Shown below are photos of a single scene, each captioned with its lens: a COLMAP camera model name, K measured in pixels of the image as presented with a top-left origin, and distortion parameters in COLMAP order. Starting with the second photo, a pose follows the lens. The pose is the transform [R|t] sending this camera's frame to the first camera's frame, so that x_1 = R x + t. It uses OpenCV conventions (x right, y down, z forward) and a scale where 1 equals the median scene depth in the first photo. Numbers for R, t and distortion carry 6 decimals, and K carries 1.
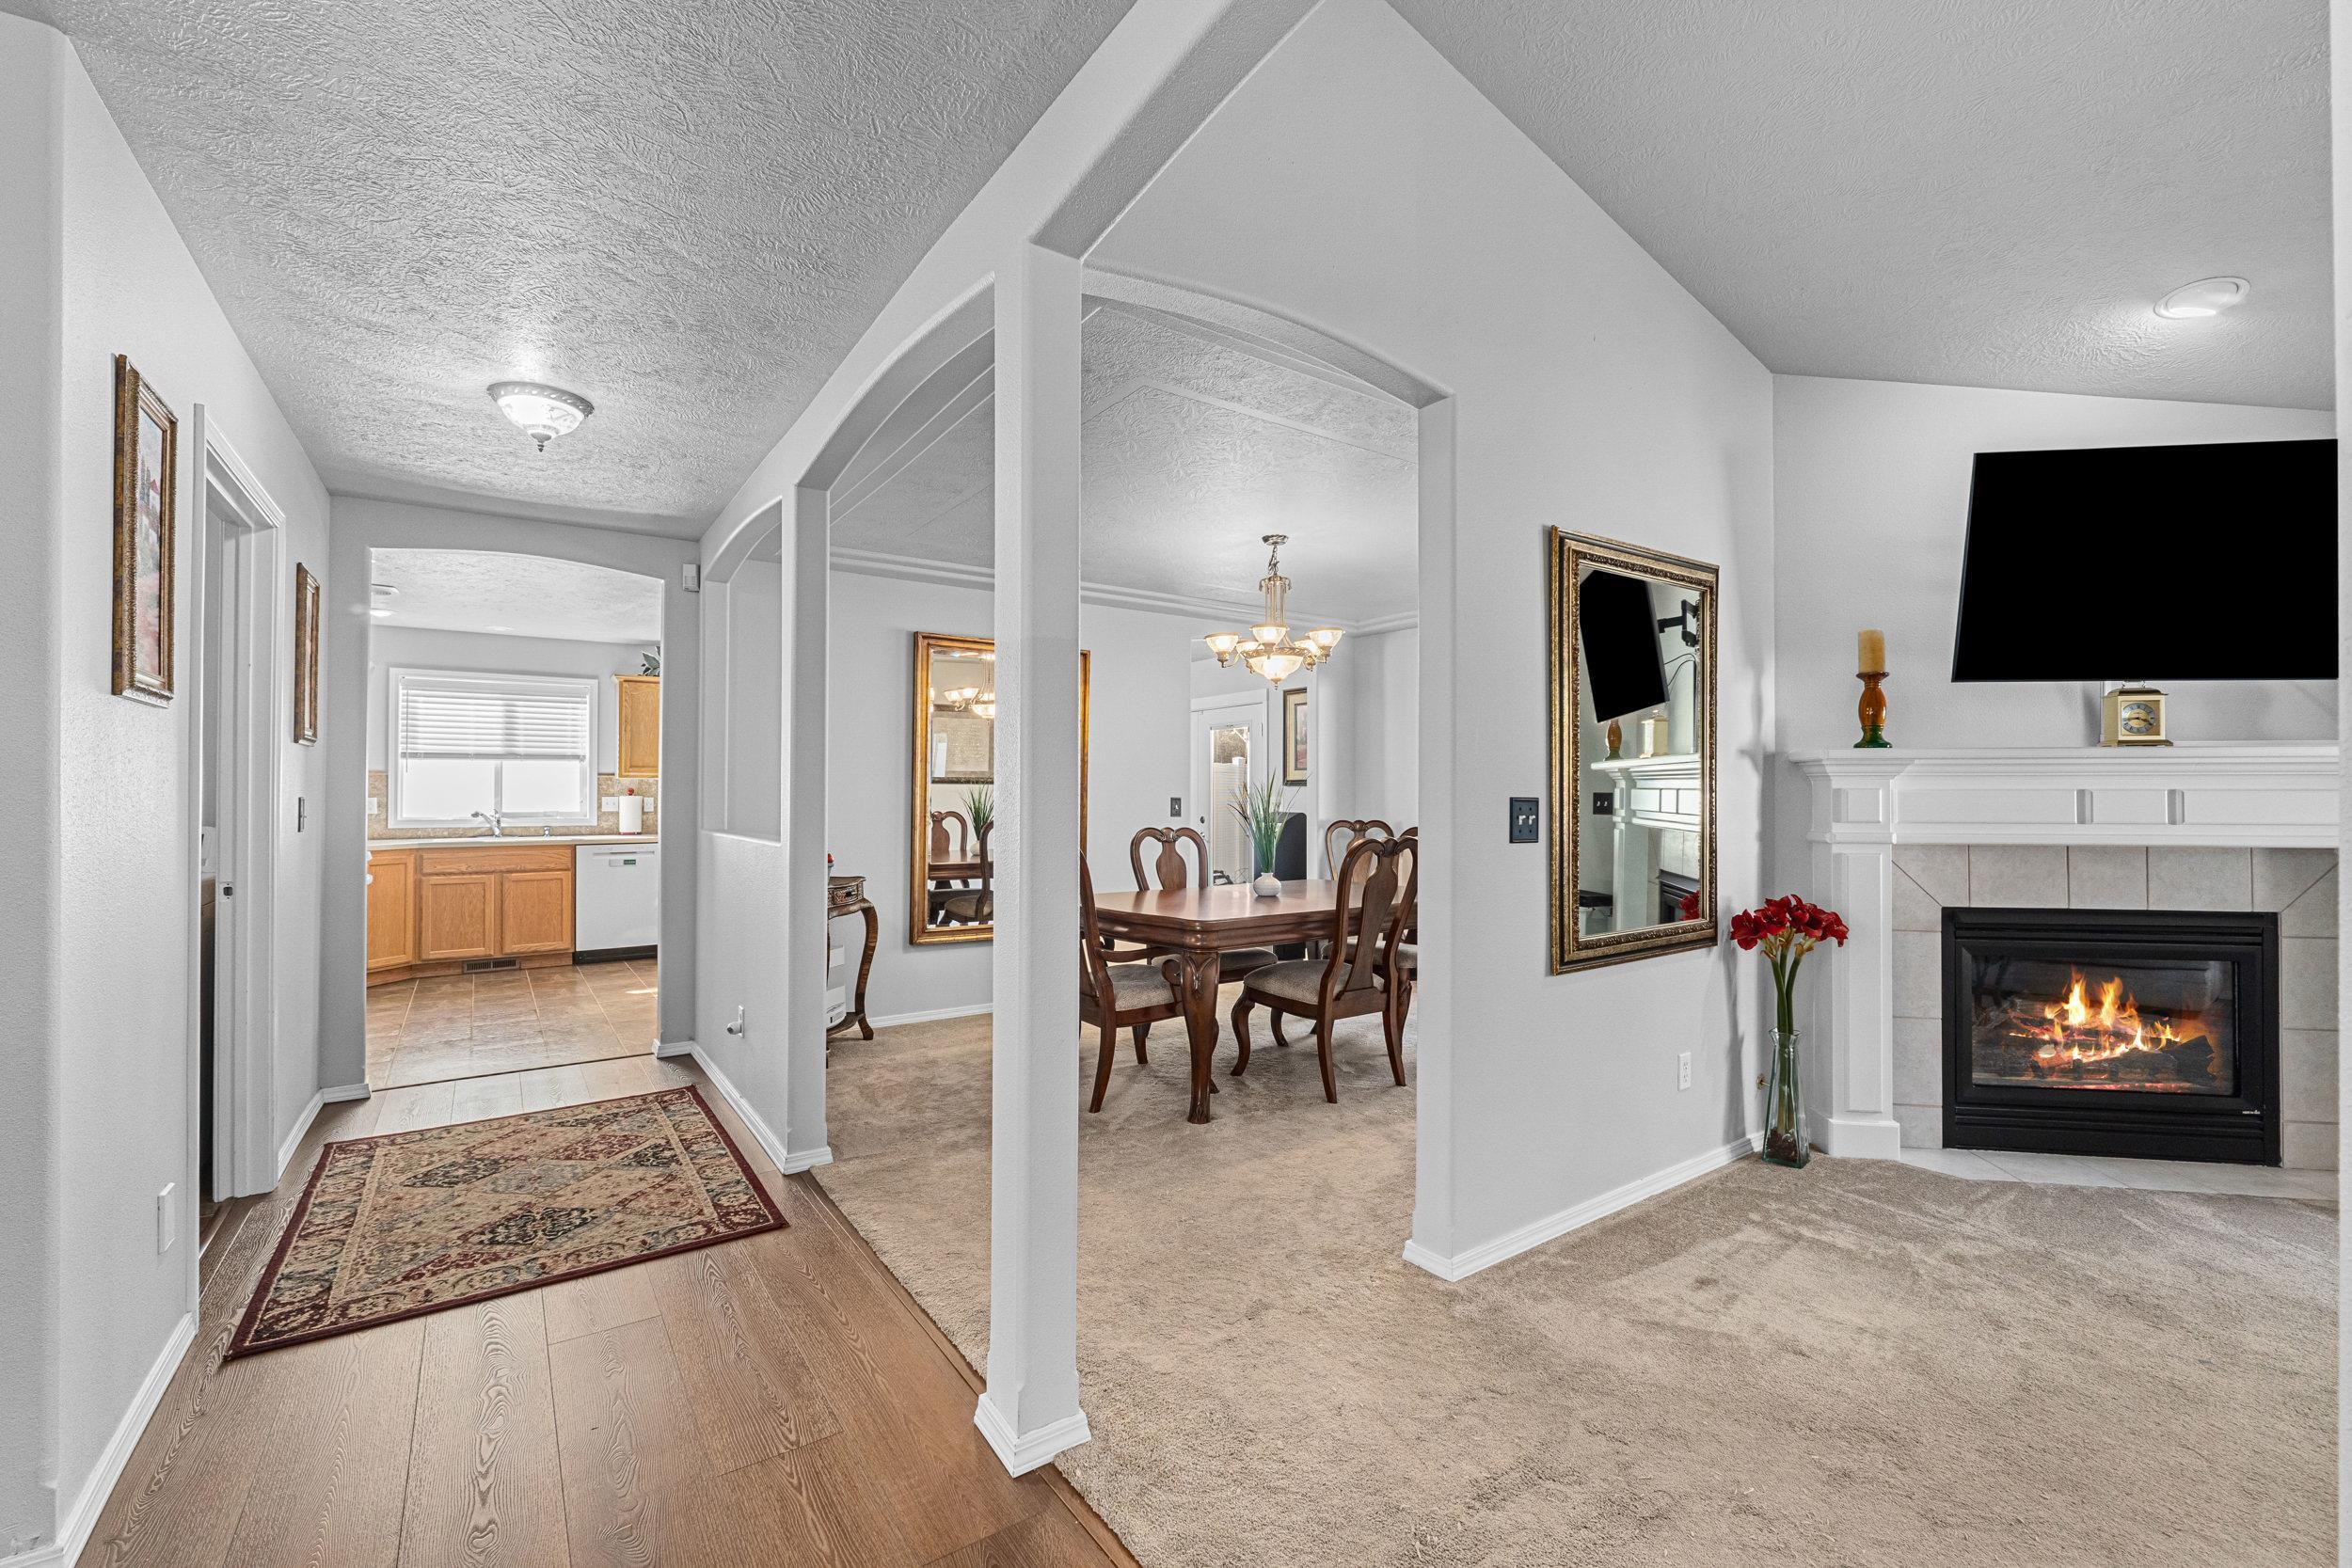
lens RADIAL K [[999.6, 0, 1184.0], [0, 999.6, 781.1], [0, 0, 1]] dist [-0.006859, -0.000492]
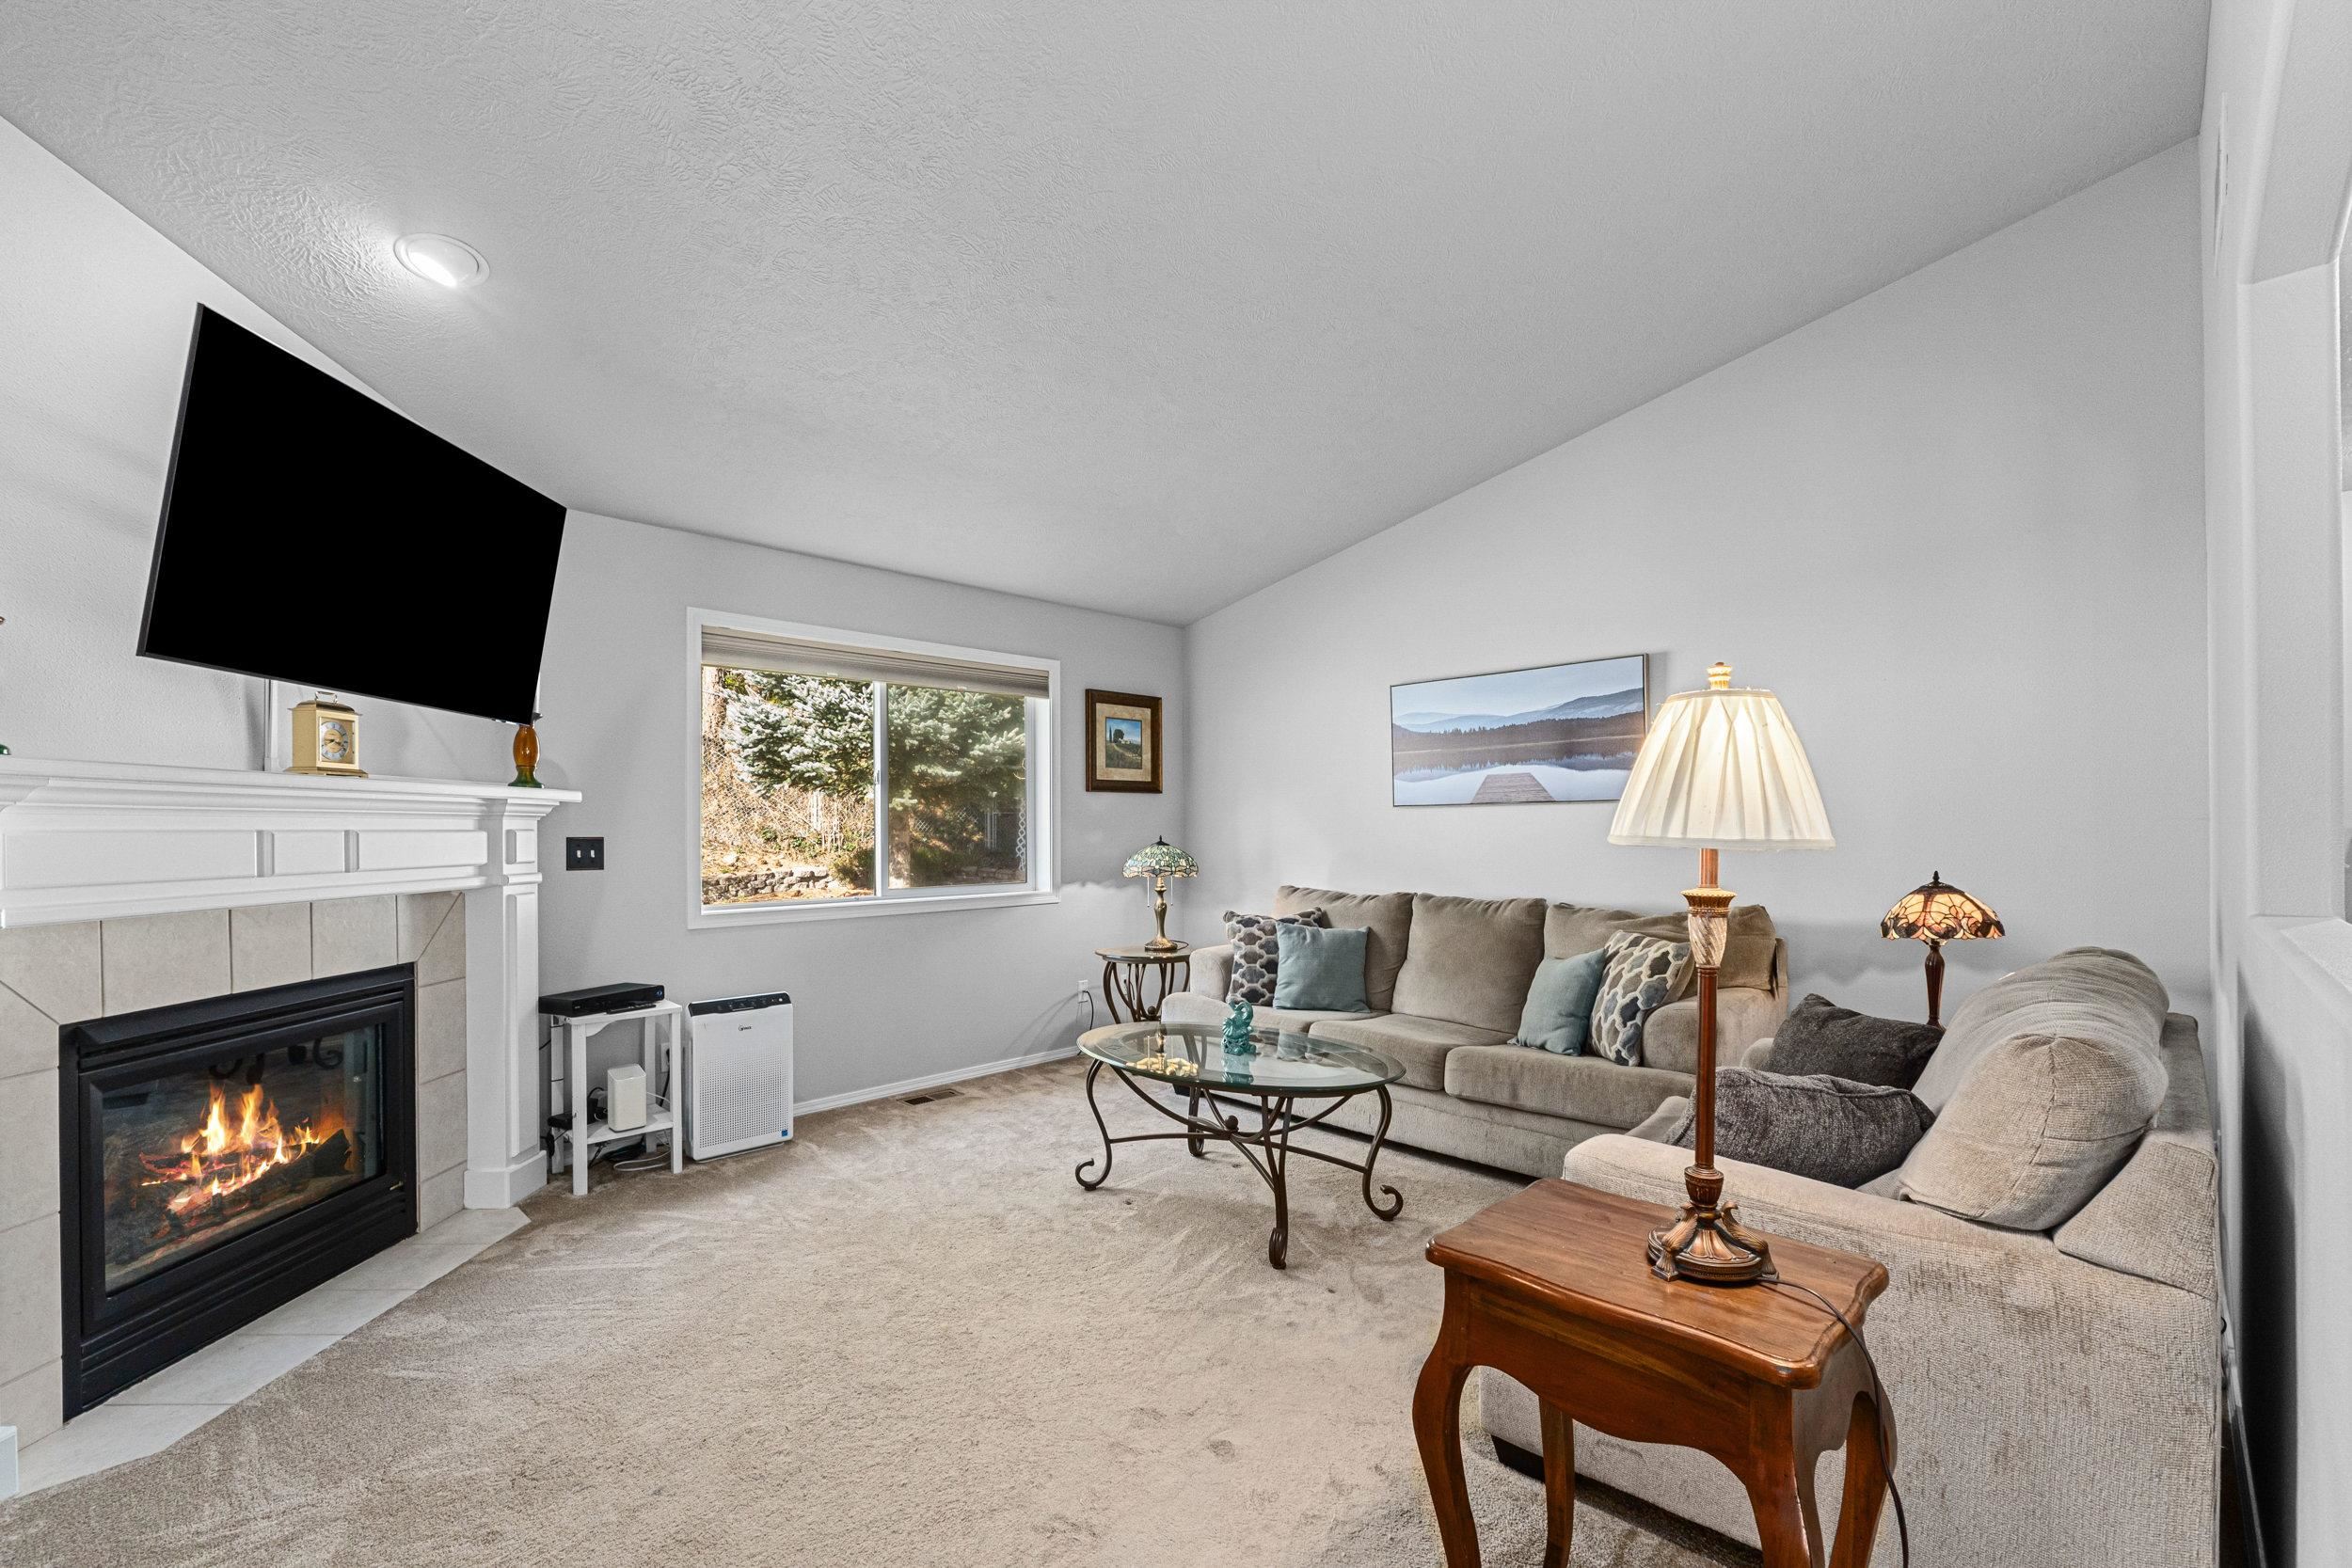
lens RADIAL K [[999.6, 0, 1166.0], [0, 999.6, 833.4], [0, 0, 1]] dist [-0.006859, -0.000492]
pose [[-0.176833, -0.004734, 0.984229, 0.042513], [-0.009169, 0.999953, 0.003162, 0.001922], [-0.984198, -0.008465, -0.176868, 0.332635]]
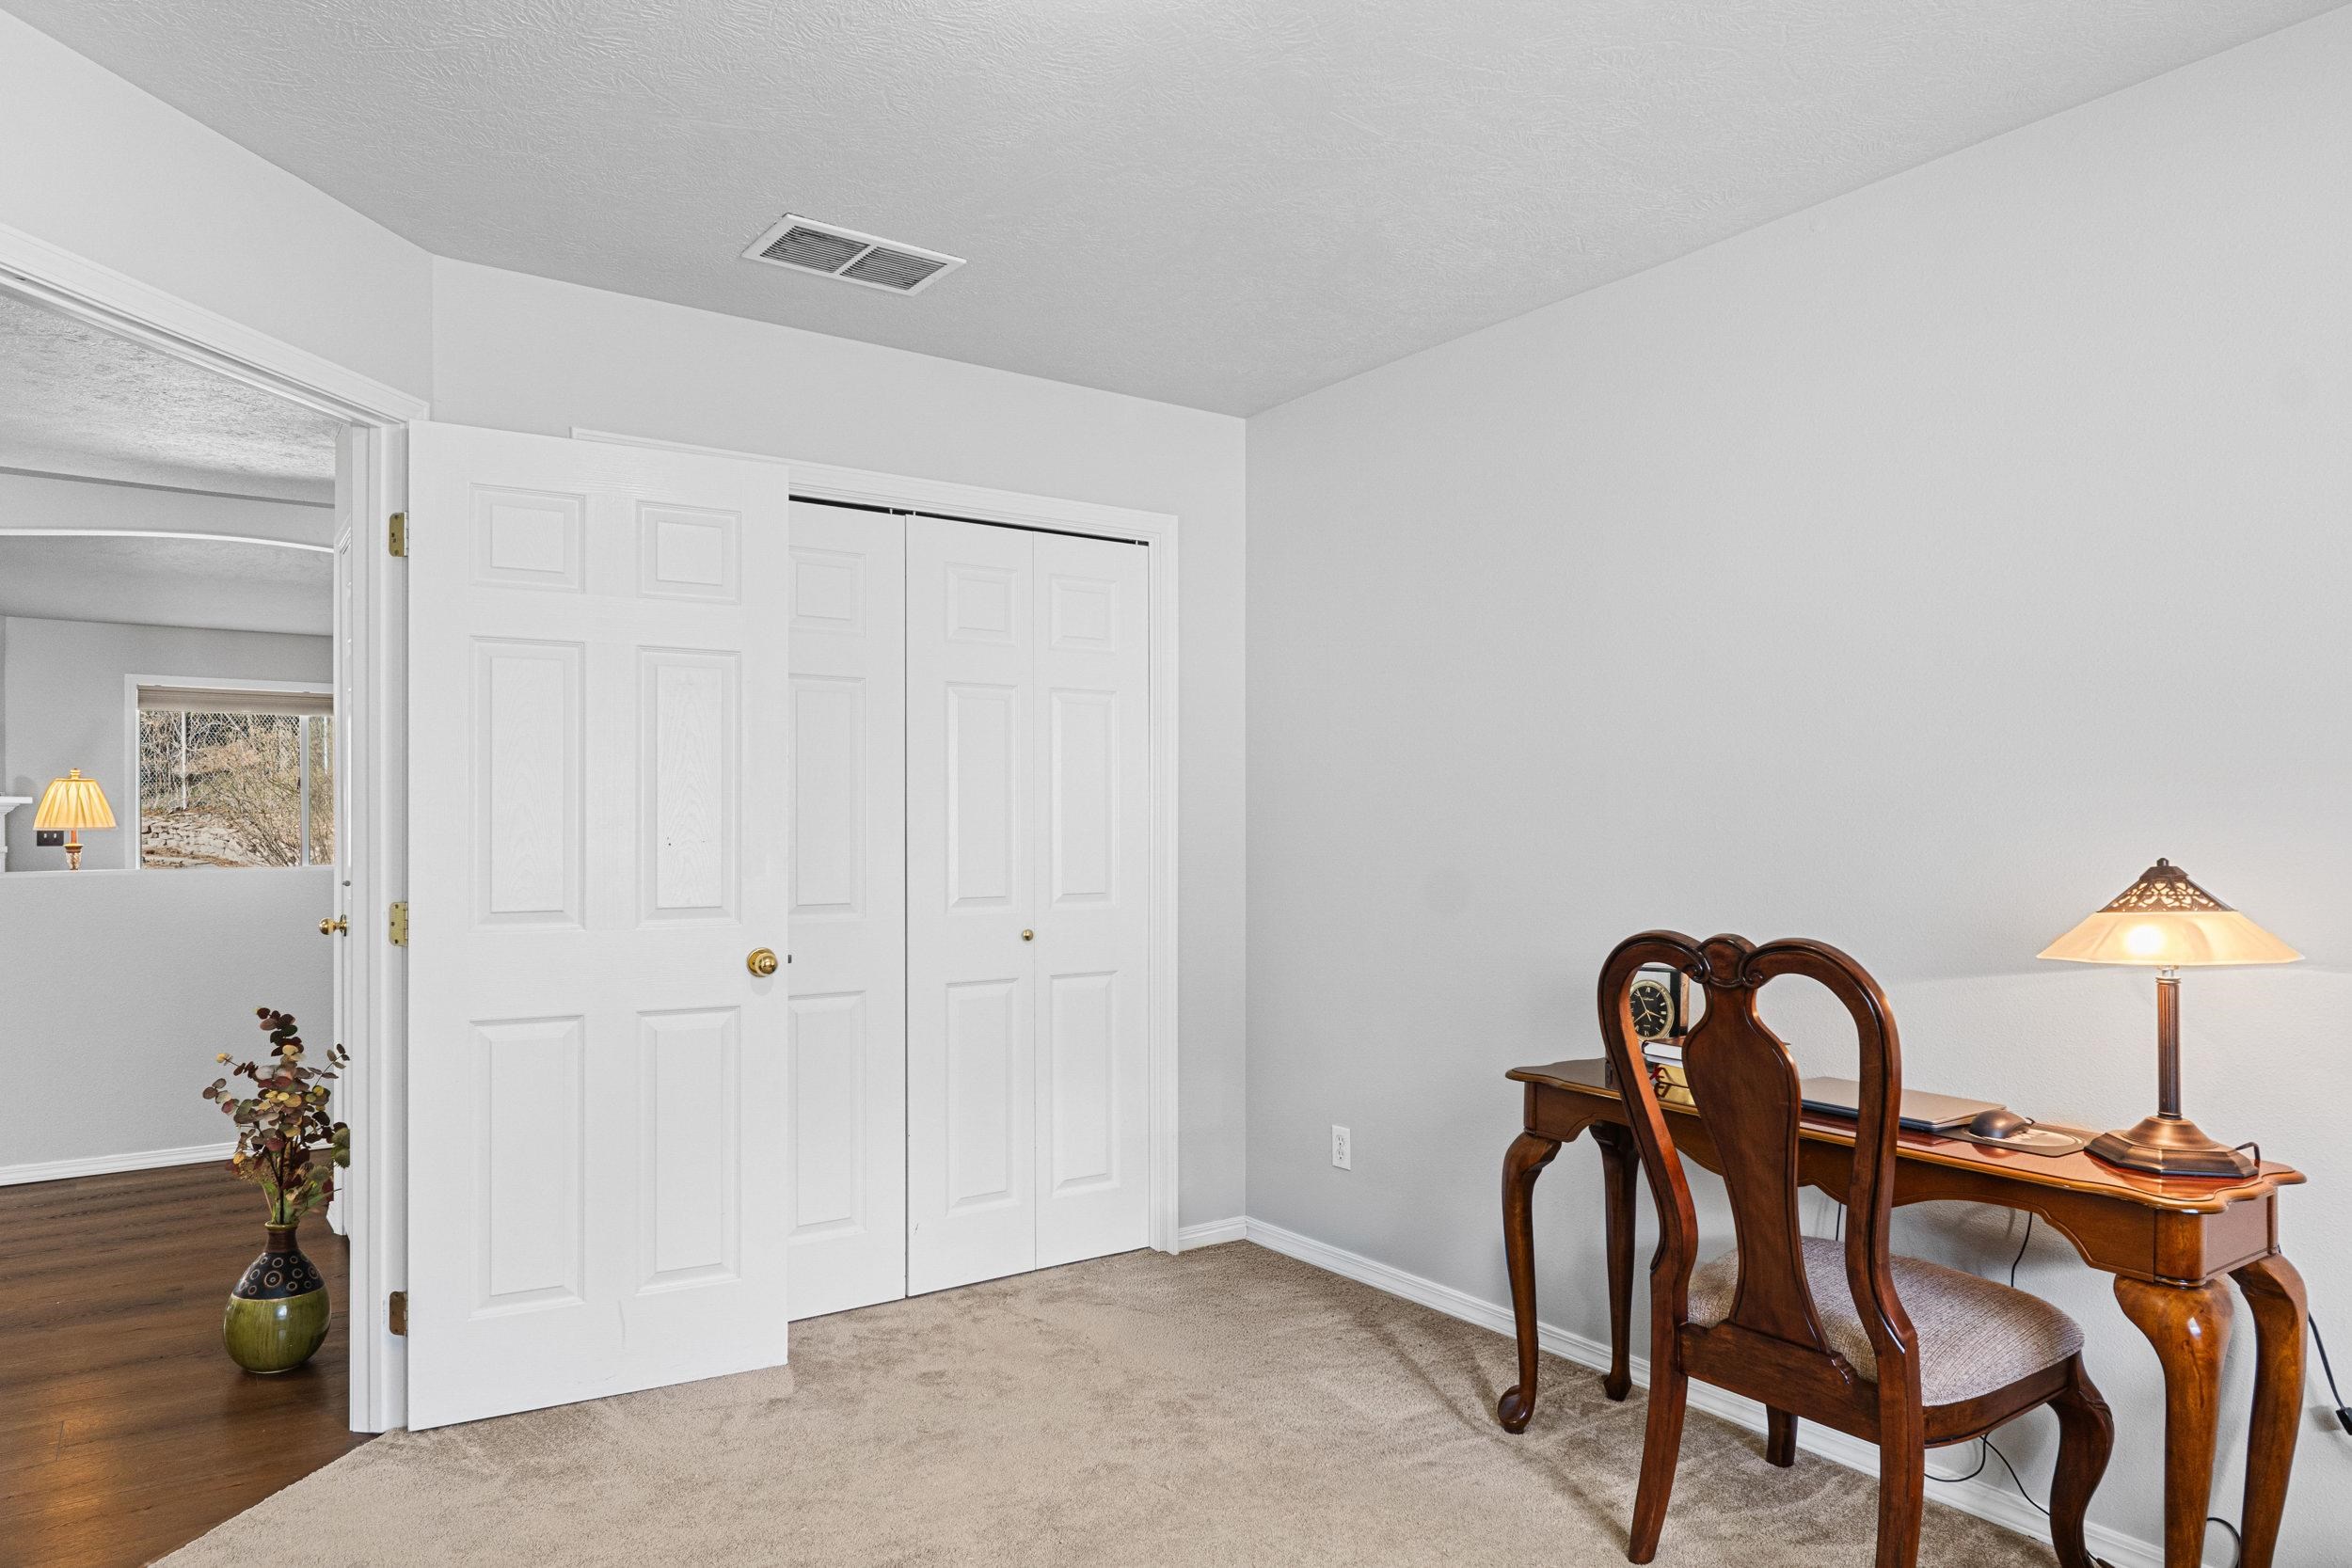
lens RADIAL K [[1414.3, 0, 1183.1], [0, 1414.3, 805.0], [0, 0, 1]] dist [-0.013106, 0.002560]
pose [[-0.007799, 0.003798, 0.999962, -0.888969], [-0.008676, 0.999955, -0.003866, -0.019402], [-0.999932, -0.008706, -0.007766, -0.780706]]
